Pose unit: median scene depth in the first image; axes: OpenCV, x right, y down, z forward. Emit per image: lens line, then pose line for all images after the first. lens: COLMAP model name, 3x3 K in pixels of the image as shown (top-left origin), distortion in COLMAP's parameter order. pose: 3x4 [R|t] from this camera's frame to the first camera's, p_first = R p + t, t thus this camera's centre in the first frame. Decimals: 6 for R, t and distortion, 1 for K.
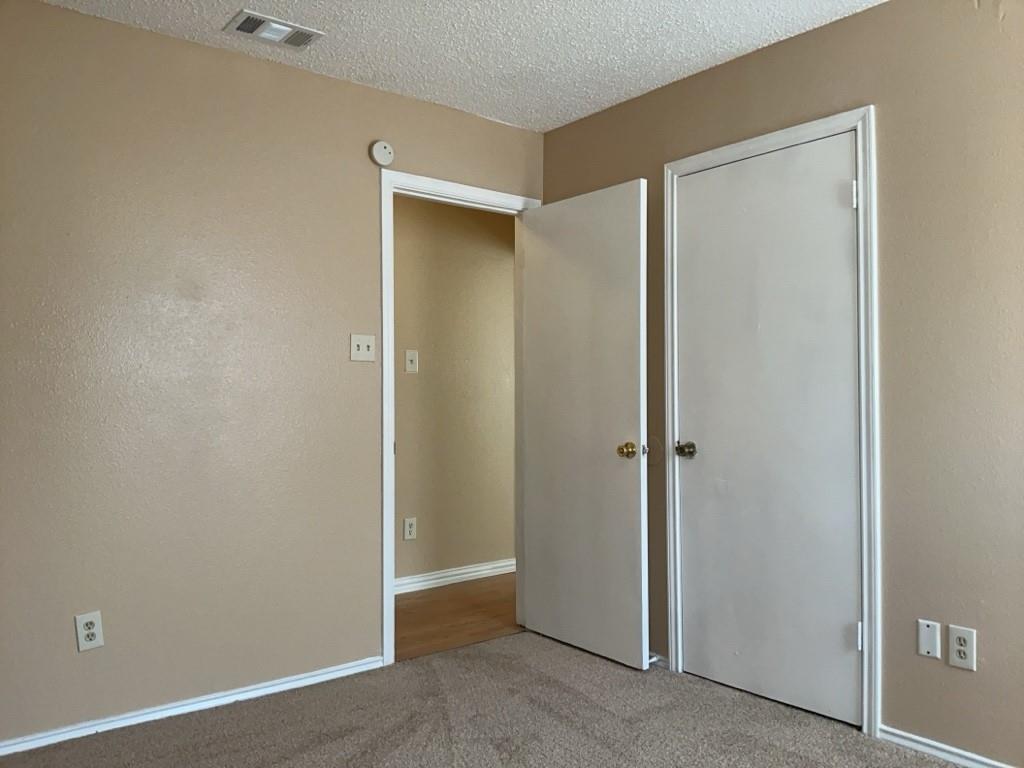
lens RADIAL K [[808.9, 0, 511.6], [0, 808.9, 388.9], [0, 0, 1]] dist [-0.005767, -0.022786]
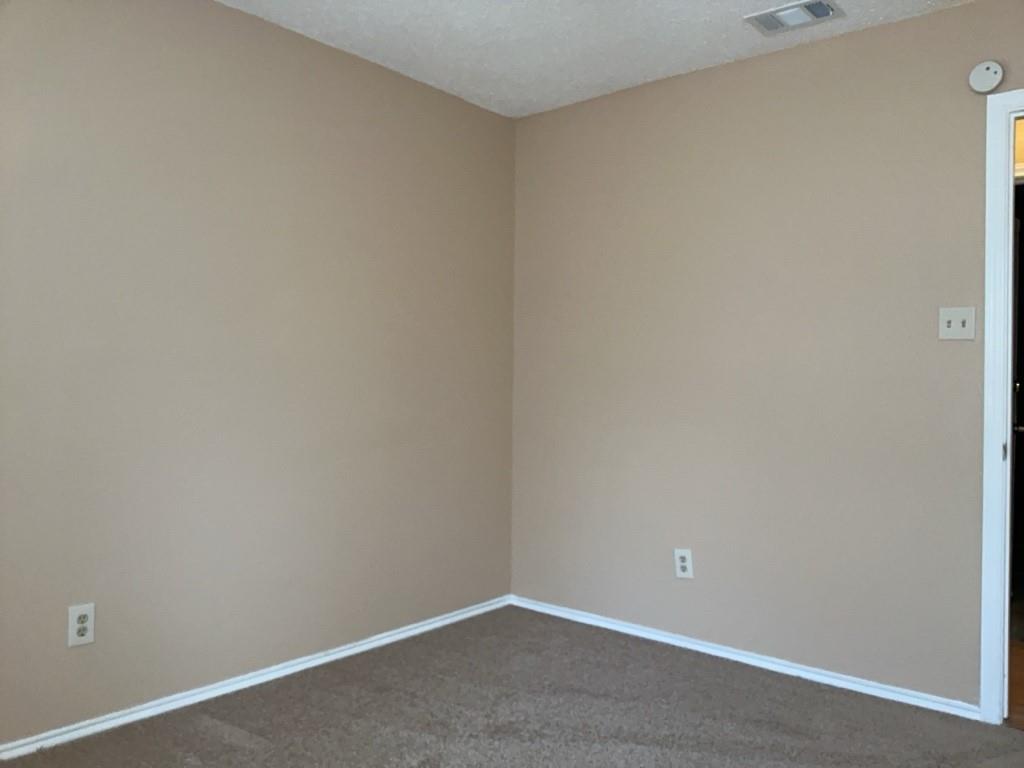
lens RADIAL K [[808.9, 0, 510.3], [0, 808.9, 382.9], [0, 0, 1]] dist [-0.005767, -0.022786]
pose [[0.185405, 0.013127, -0.982575, 0.658821], [-0.009113, 0.999891, 0.011639, 0.004911], [0.982620, 0.006796, 0.185504, 0.490624]]
